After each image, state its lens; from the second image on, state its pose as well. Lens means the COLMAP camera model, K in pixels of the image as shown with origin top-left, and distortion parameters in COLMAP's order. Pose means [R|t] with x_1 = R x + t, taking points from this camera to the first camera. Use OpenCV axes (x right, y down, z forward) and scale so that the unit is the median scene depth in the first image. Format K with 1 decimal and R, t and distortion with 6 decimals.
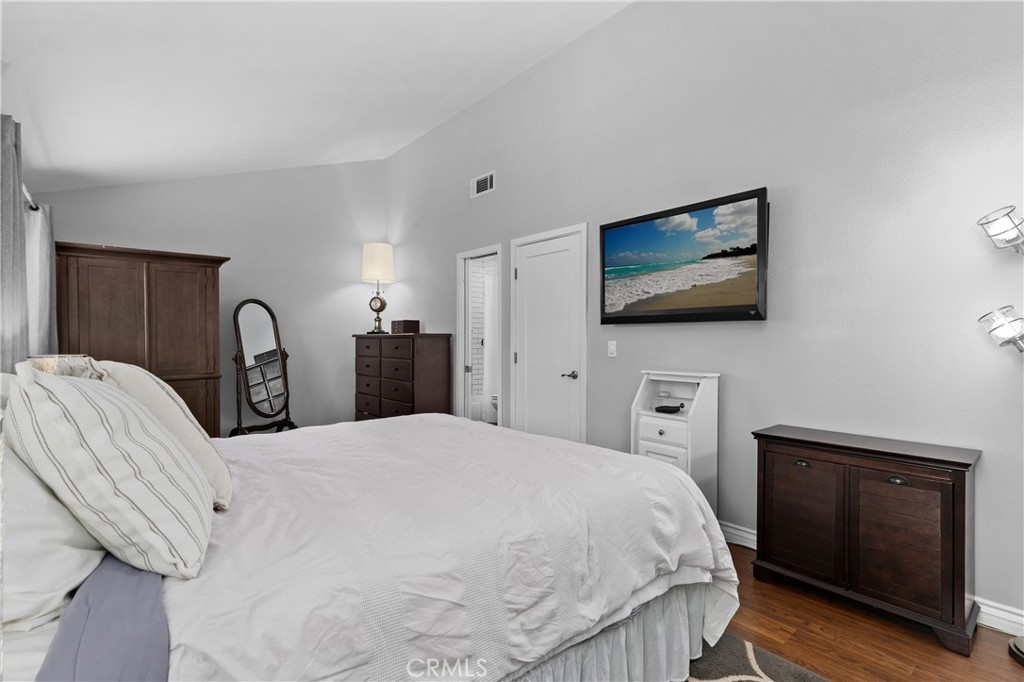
lens RADIAL K [[459.4, 0, 512.0], [0, 459.4, 341.0], [0, 0, 1]] dist [0.000484, -0.000195]
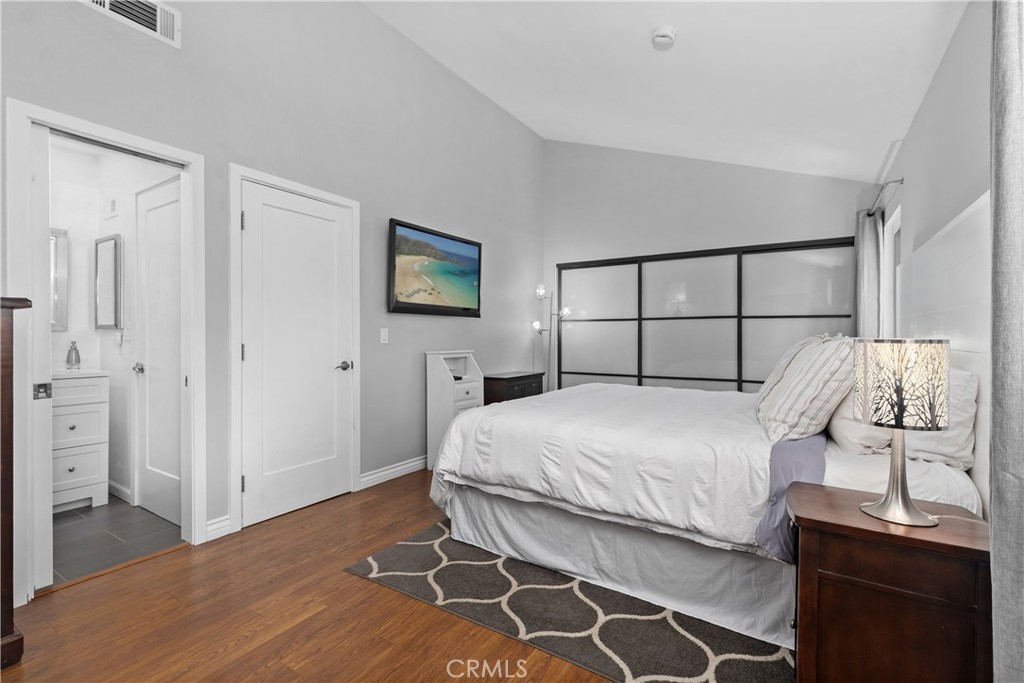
lens RADIAL K [[459.4, 0, 512.0], [0, 459.4, 341.5], [0, 0, 1]] dist [0.000484, -0.000195]
pose [[-0.273607, -0.002855, 0.961837, -0.870821], [0.007395, 0.999960, 0.005072, 0.026314], [-0.961813, 0.008500, -0.273575, 0.998095]]
